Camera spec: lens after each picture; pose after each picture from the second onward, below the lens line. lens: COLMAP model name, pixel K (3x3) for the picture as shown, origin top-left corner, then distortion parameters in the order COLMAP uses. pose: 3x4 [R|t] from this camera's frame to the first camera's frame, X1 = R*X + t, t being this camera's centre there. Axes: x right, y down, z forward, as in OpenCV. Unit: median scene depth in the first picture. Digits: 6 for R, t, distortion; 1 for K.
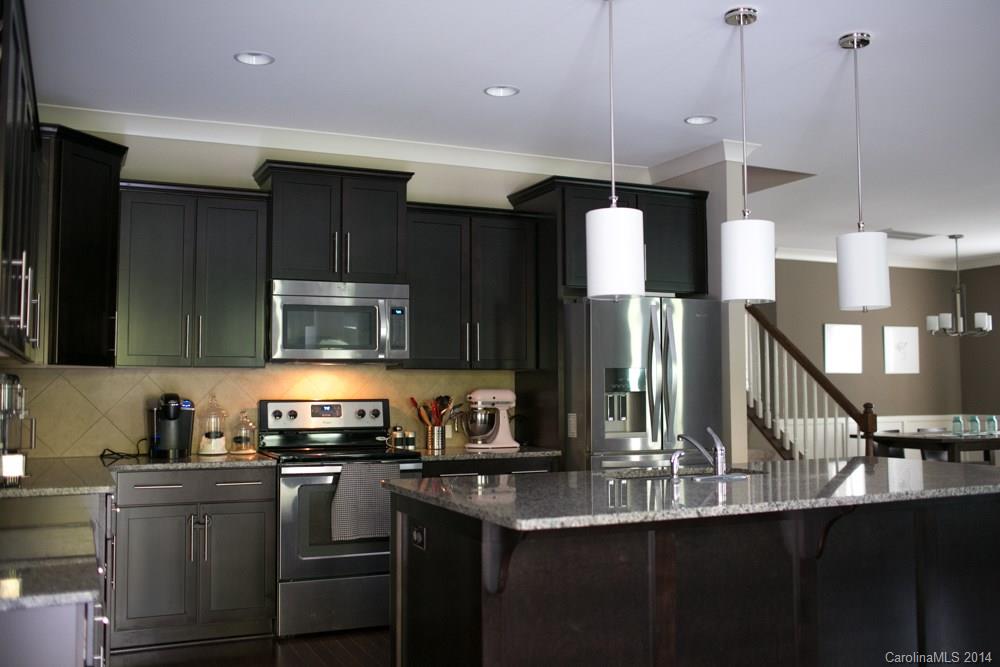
lens RADIAL K [[959.0, 0, 499.3], [0, 959.0, 321.5], [0, 0, 1]] dist [-0.088860, 0.117476]
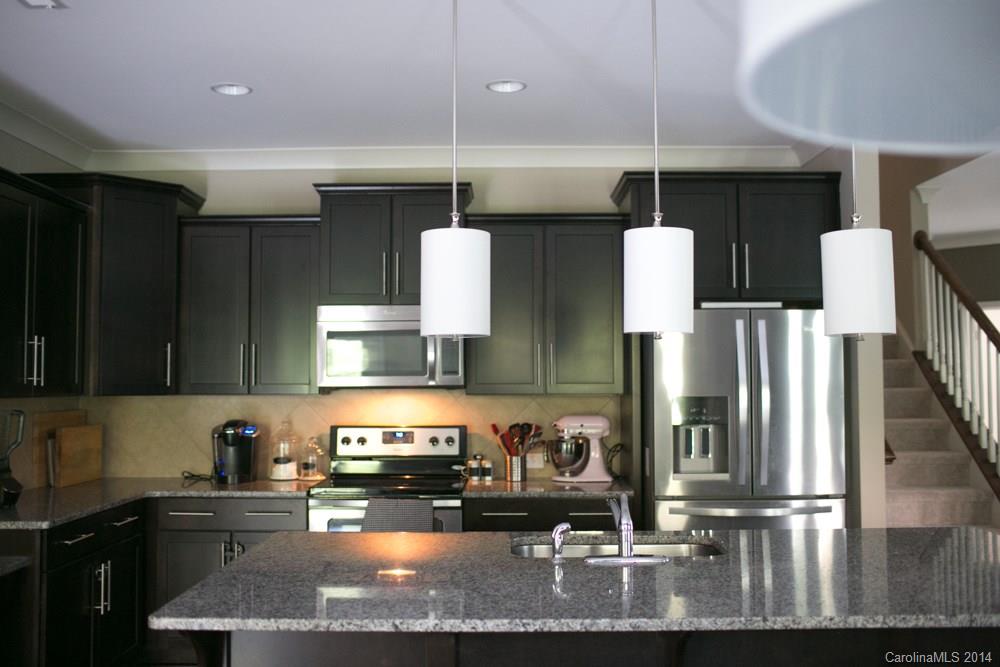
lens RADIAL K [[959.0, 0, 499.3], [0, 959.0, 321.5], [0, 0, 1]] dist [-0.088860, 0.117476]
pose [[0.906055, -0.023258, -0.422520, 0.329495], [0.028699, 0.999567, 0.006520, -0.027315], [0.422185, -0.018033, 0.906330, 0.176729]]
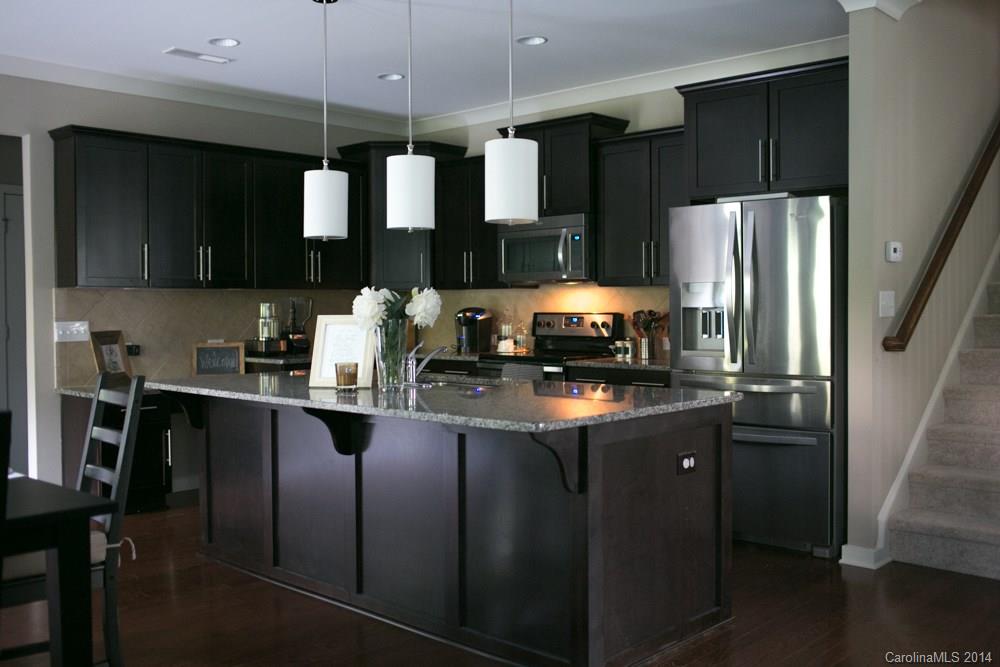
lens RADIAL K [[959.0, 0, 499.3], [0, 959.0, 321.5], [0, 0, 1]] dist [-0.088860, 0.117476]
pose [[0.380835, 0.019495, -0.924437, 0.930642], [0.070404, 0.996264, 0.050014, 0.026264], [0.921959, -0.084131, 0.378040, 0.465540]]
